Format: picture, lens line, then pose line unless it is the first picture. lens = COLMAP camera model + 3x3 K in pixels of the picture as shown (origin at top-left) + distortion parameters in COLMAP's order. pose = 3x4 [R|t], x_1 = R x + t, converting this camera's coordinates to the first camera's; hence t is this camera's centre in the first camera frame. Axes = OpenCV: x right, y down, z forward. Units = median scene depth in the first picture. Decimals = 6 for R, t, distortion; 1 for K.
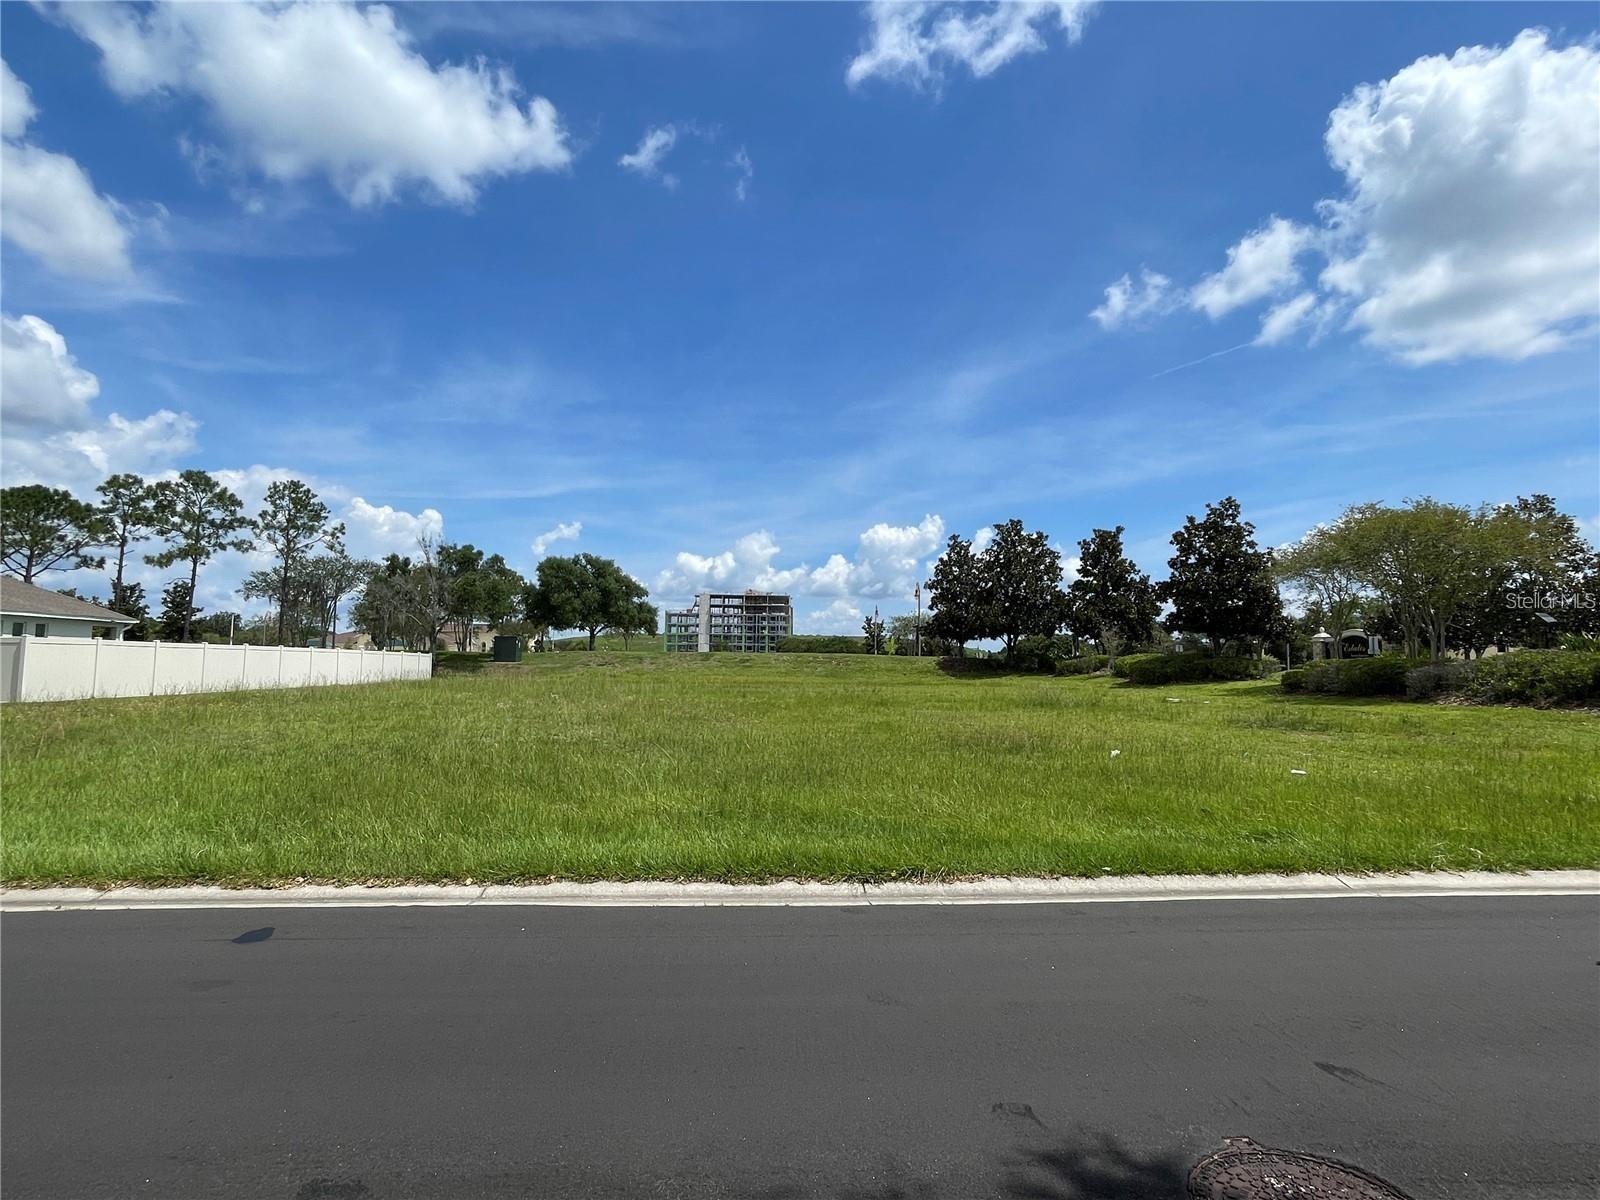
lens RADIAL K [[847.5, 0, 811.9], [0, 847.5, 595.6], [0, 0, 1]] dist [-0.007125, -0.000043]
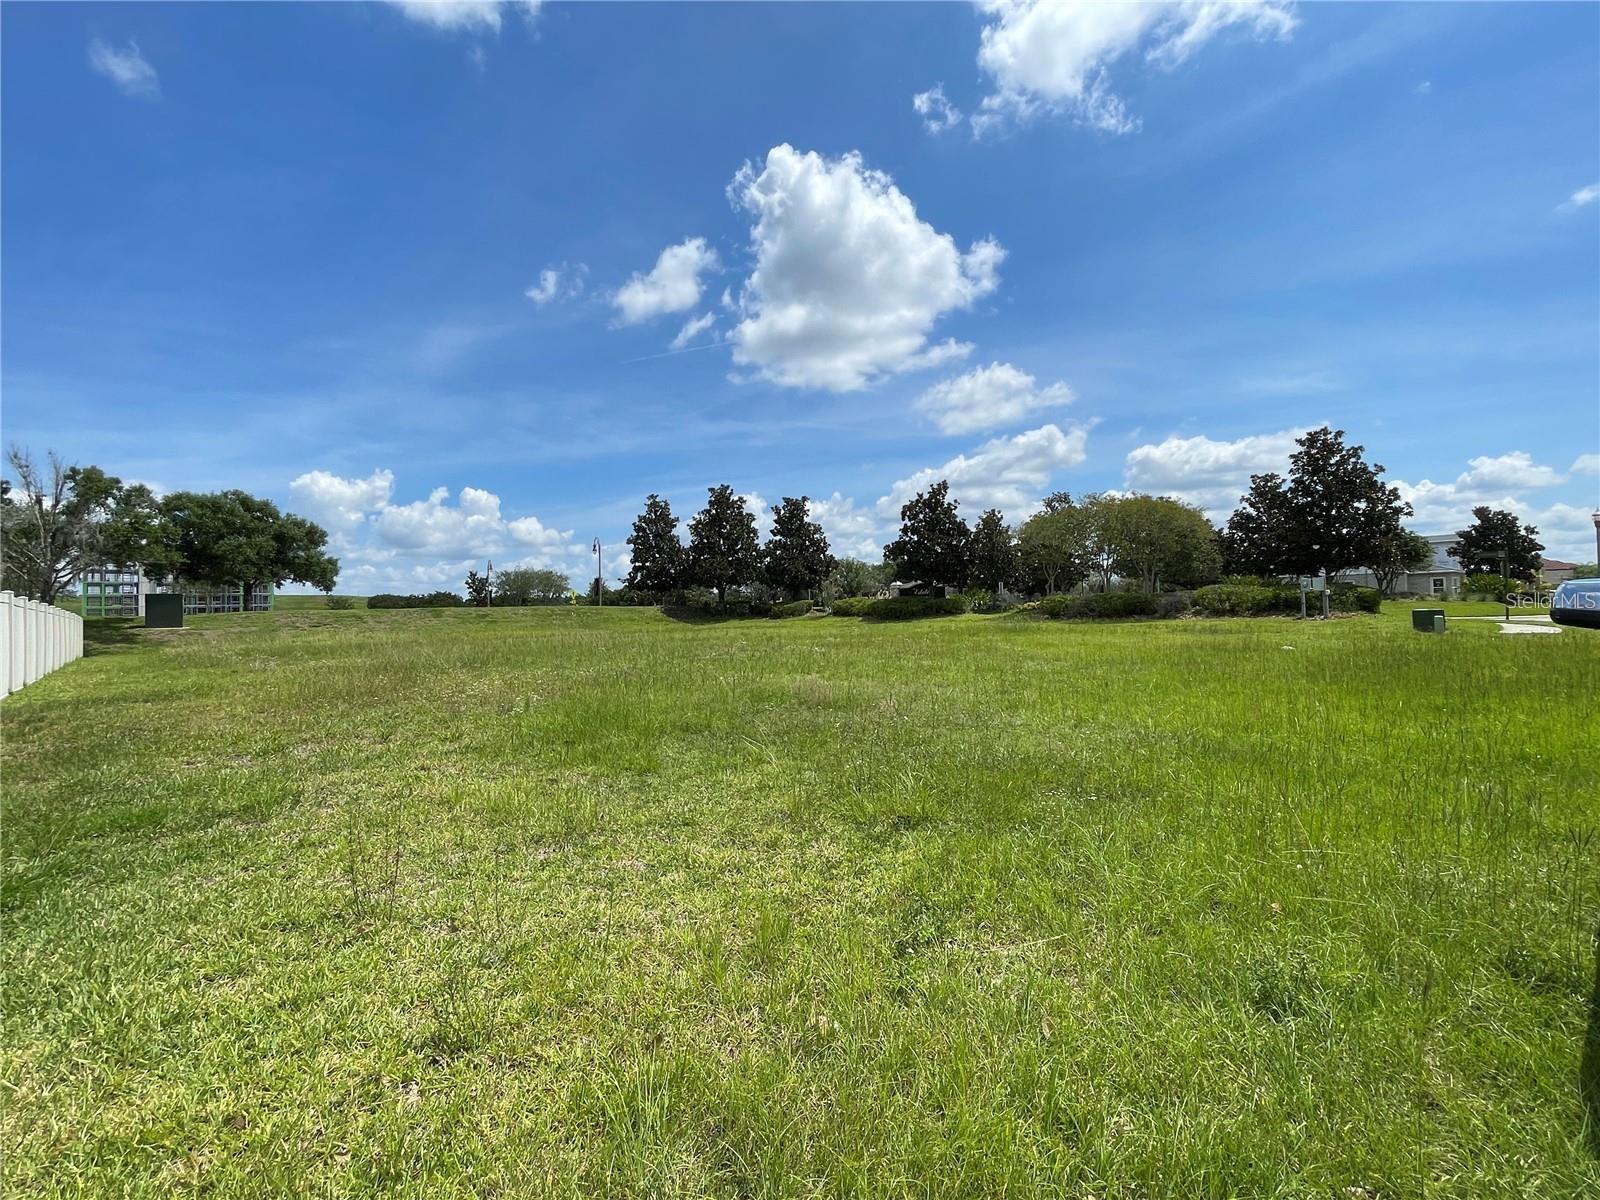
lens RADIAL K [[775.2, 0, 795.7], [0, 775.2, 595.9], [0, 0, 1]] dist [-0.002657, -0.002570]
pose [[0.792836, -0.018759, 0.609146, -0.253341], [-0.013488, 0.998741, 0.048312, 0.006339], [-0.609285, -0.046520, 0.791585, 0.080771]]
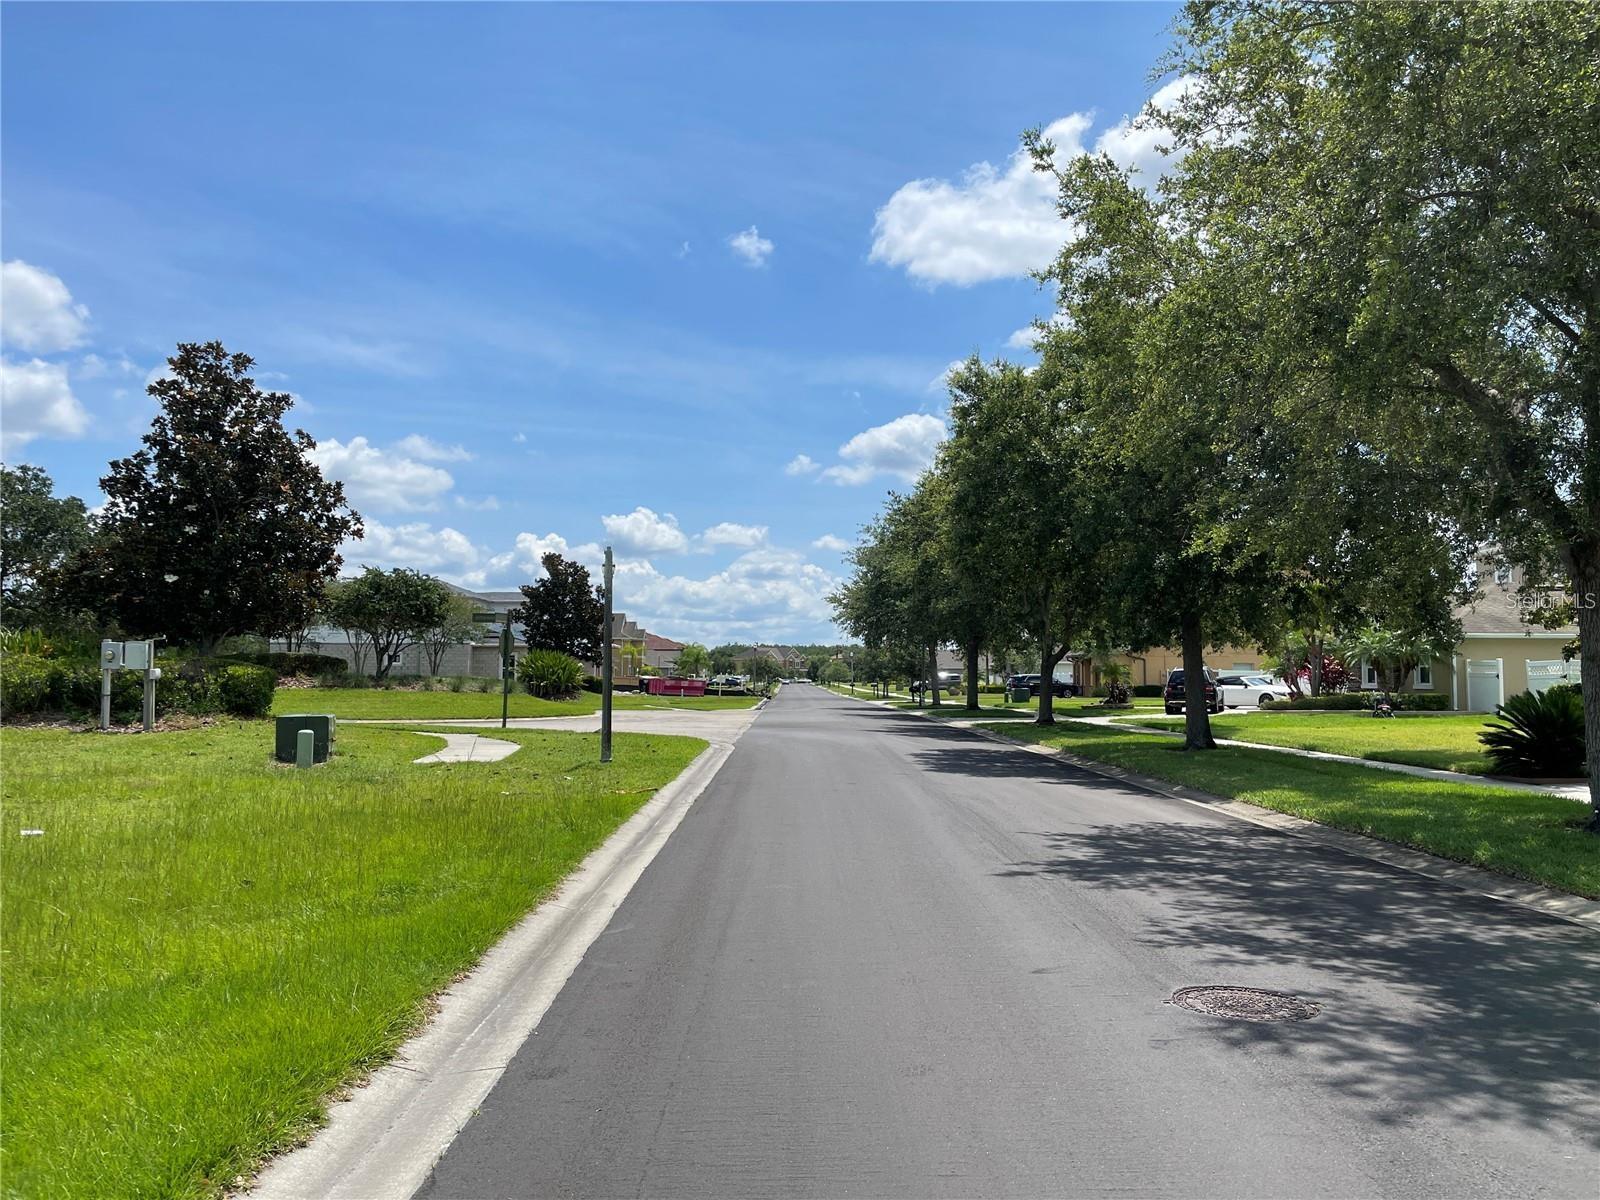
lens RADIAL K [[1207.0, 0, 812.7], [0, 1207.0, 594.4], [0, 0, 1]] dist [0.017340, 0.004078]
pose [[0.037078, 0.056090, 0.997737, -0.063149], [-0.081941, 0.995232, -0.052904, 0.003175], [-0.995947, -0.079794, 0.041498, 0.059211]]
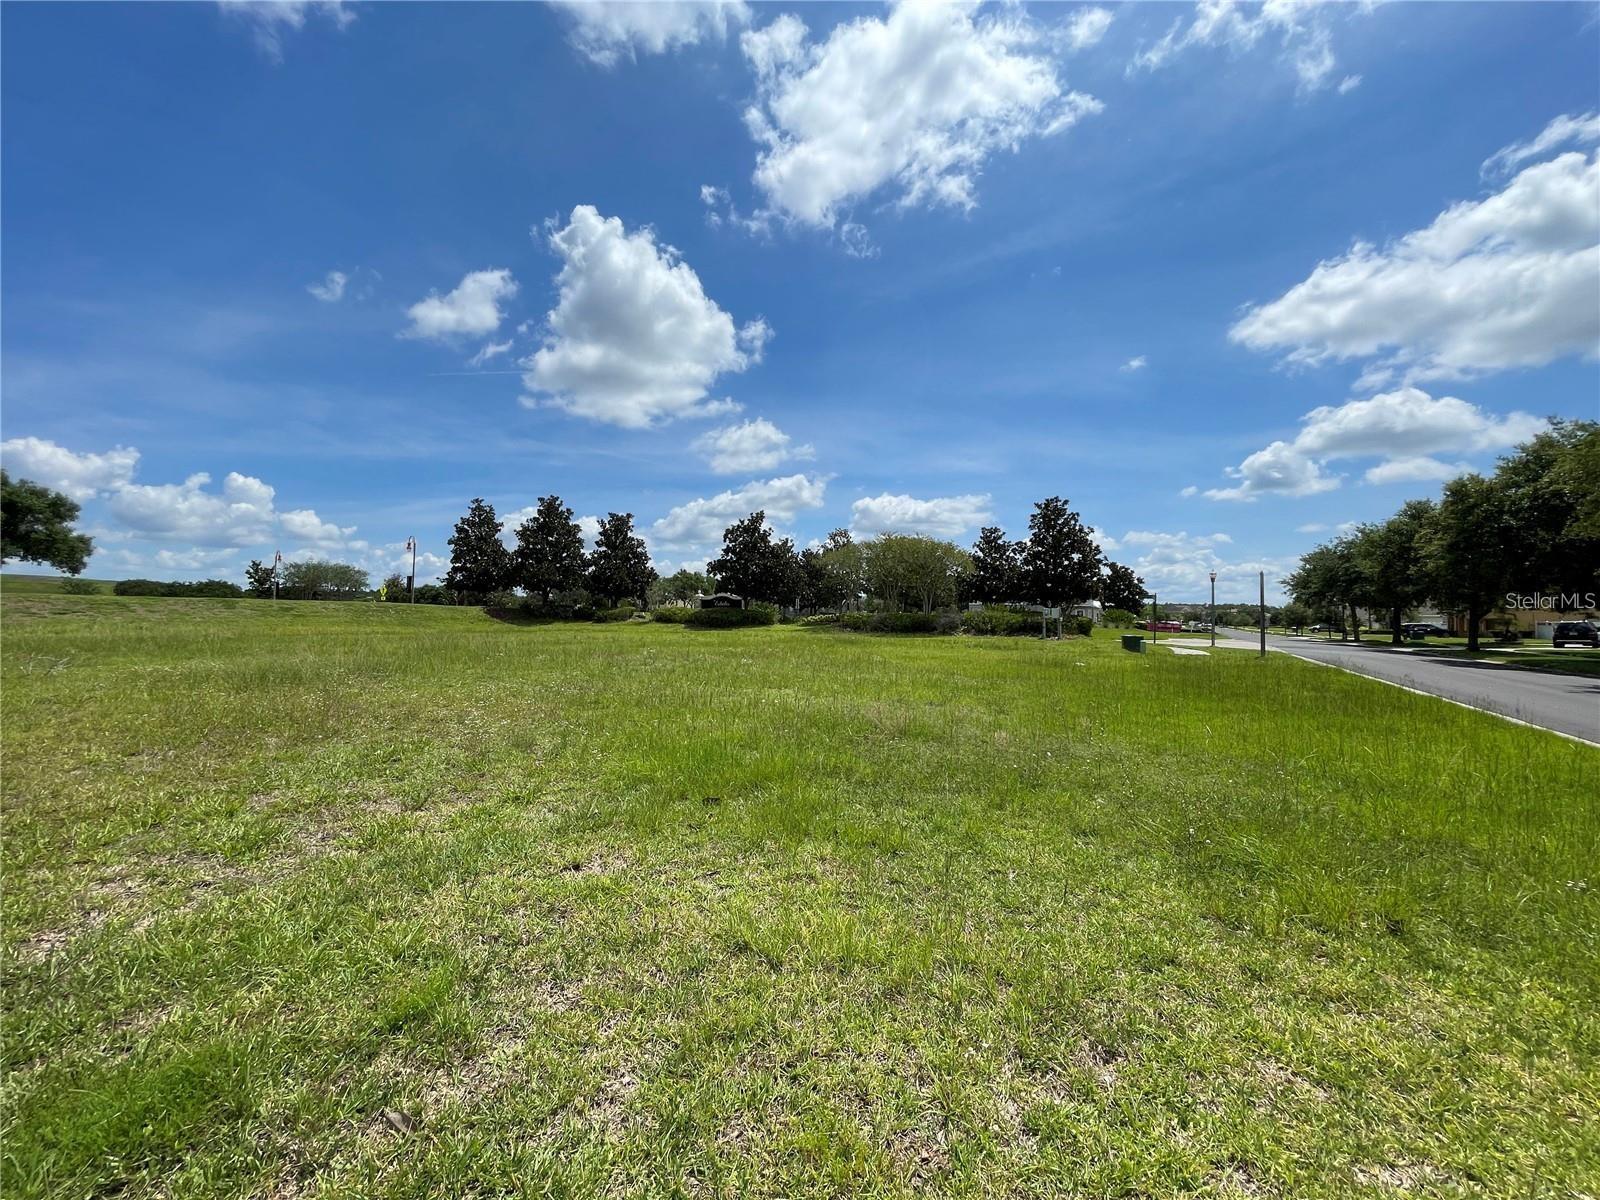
lens RADIAL K [[644.2, 0, 792.3], [0, 644.2, 599.0], [0, 0, 1]] dist [-0.006646, 0.000600]
pose [[0.556903, 0.019510, 0.830348, -0.265169], [-0.071925, 0.997101, 0.024811, 0.008407], [-0.827457, -0.073541, 0.556692, 0.142799]]
